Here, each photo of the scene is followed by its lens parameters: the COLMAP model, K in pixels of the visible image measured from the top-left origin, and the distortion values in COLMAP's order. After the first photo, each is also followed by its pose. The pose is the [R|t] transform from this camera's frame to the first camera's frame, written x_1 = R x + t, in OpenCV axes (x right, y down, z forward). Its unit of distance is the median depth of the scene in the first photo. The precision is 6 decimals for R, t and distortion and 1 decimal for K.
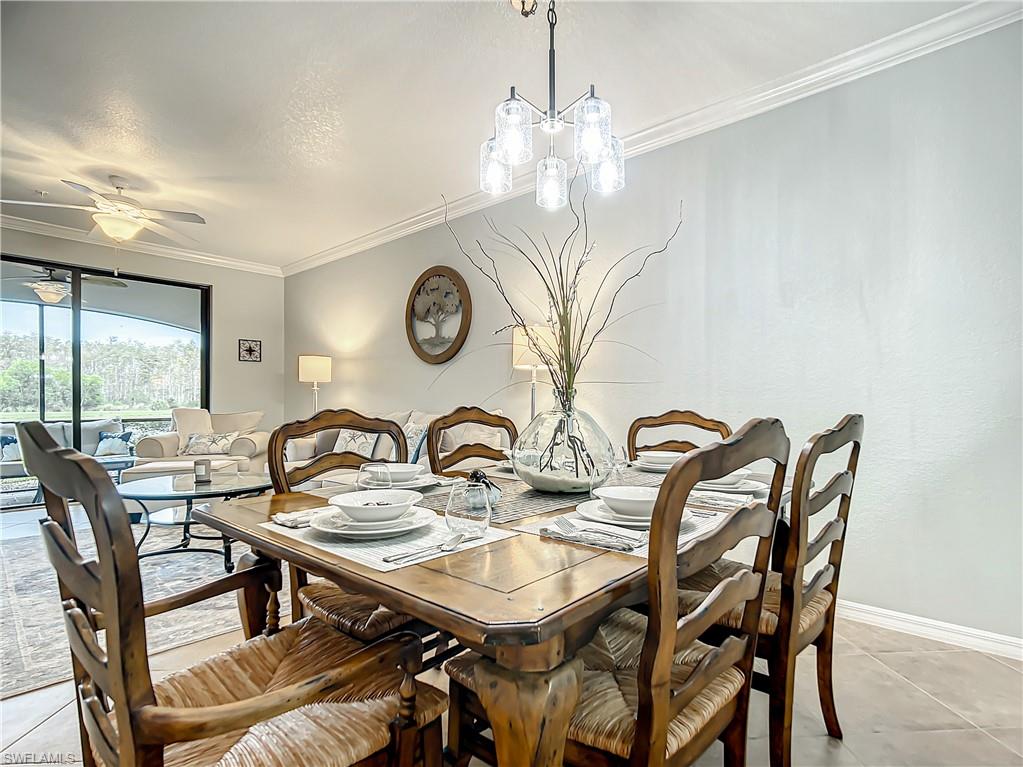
lens RADIAL K [[519.8, 0, 512.8], [0, 519.8, 403.9], [0, 0, 1]] dist [-0.043540, 0.023560]
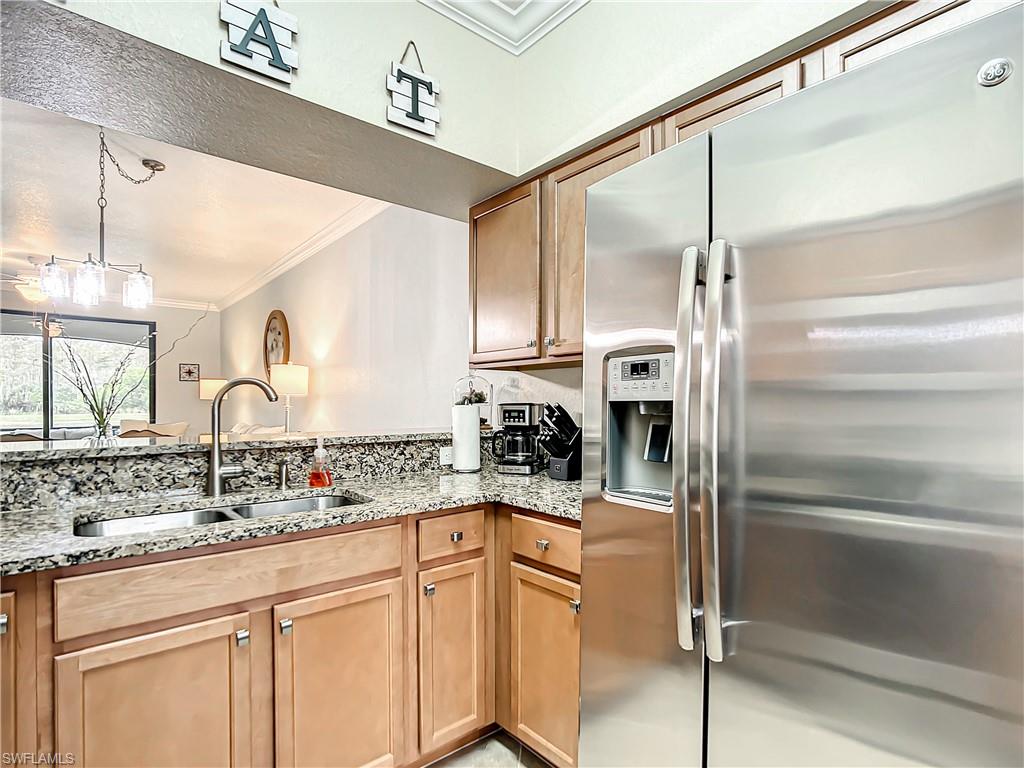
lens RADIAL K [[520.3, 0, 513.3], [0, 520.3, 404.4], [0, 0, 1]] dist [-0.043540, 0.023560]
pose [[0.991061, -0.000596, -0.133412, 0.452480], [0.000469, 0.999999, -0.000985, -0.025386], [0.133412, 0.000914, 0.991060, -0.132868]]
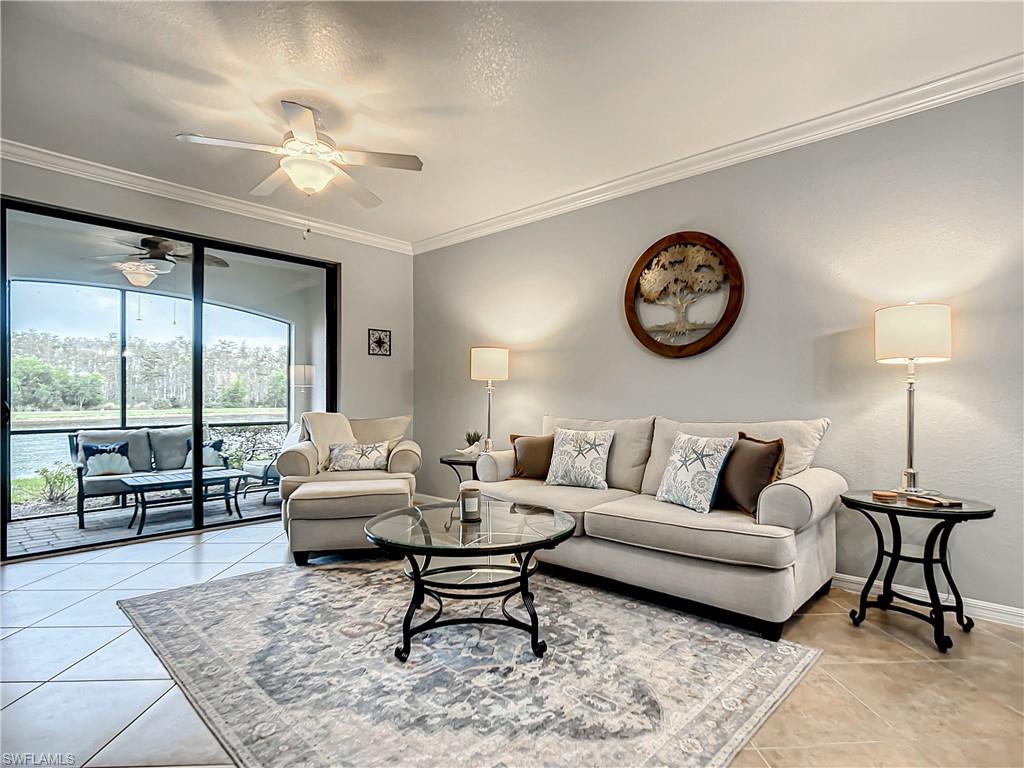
lens RADIAL K [[539.4, 0, 512.6], [0, 539.4, 394.7], [0, 0, 1]] dist [-0.041660, 0.027509]
pose [[0.999902, -0.003135, -0.013624, -0.296835], [0.002965, 0.999918, -0.012449, -0.007664], [0.013662, 0.012408, 0.999830, 0.140294]]
